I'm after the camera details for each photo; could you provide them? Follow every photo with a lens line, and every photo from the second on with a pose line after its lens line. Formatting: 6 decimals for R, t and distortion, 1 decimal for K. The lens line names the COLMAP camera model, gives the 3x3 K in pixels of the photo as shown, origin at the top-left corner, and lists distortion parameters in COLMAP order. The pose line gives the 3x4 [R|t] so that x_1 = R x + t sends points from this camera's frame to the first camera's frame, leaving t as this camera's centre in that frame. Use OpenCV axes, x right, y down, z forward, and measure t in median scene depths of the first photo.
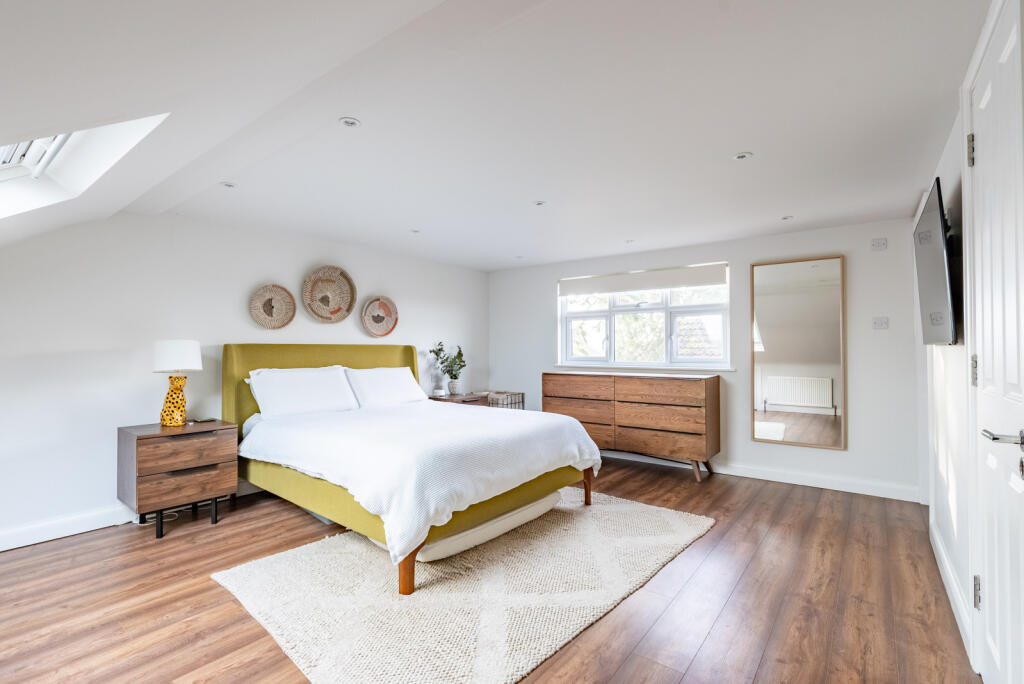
lens RADIAL K [[468.7, 0, 519.3], [0, 468.7, 348.8], [0, 0, 1]] dist [-0.002946, 0.000180]
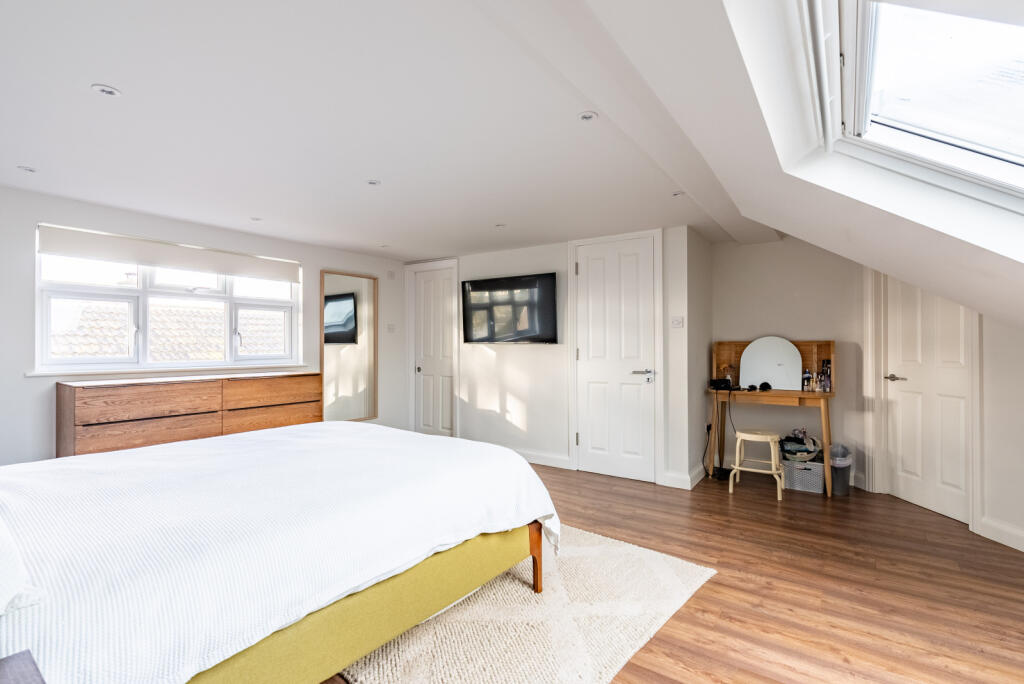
lens RADIAL K [[468.7, 0, 520.1], [0, 468.7, 342.8], [0, 0, 1]] dist [-0.002946, 0.000180]
pose [[-0.036066, 0.005877, 0.999332, -0.631732], [-0.001018, 0.999982, -0.005918, 0.000497], [-0.999349, -0.001231, -0.036060, 0.547962]]
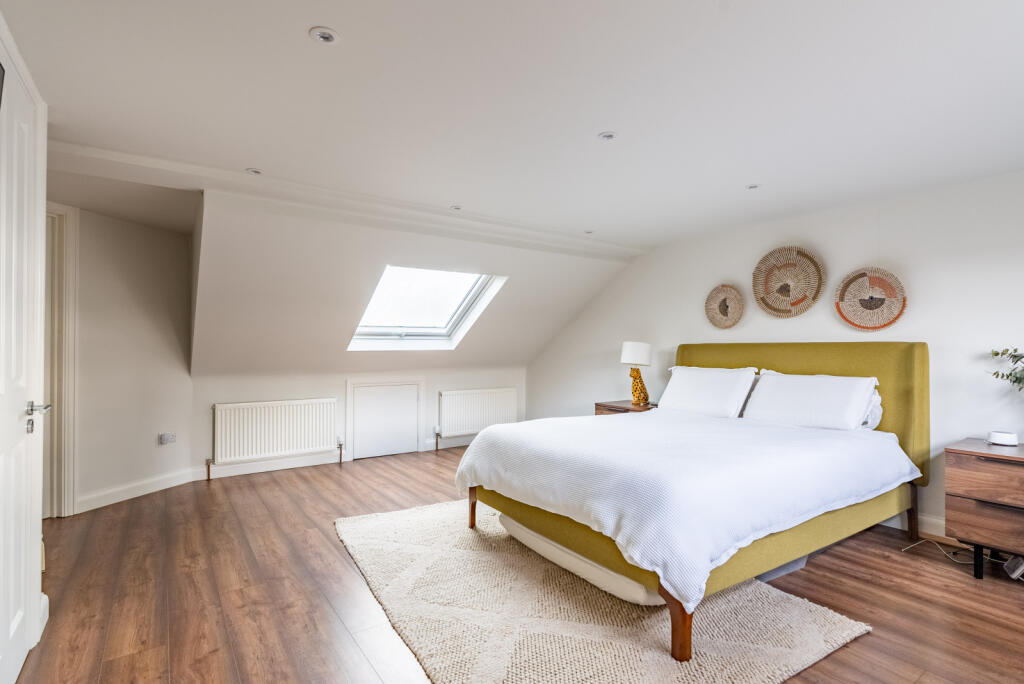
lens RADIAL K [[513.1, 0, 513.2], [0, 513.1, 339.8], [0, 0, 1]] dist [0.004588, 0.000560]
pose [[-0.312943, -0.015229, -0.949650, 0.585984], [-0.001069, 0.999876, -0.015682, -0.000445], [0.949771, -0.003893, -0.312920, 0.806950]]
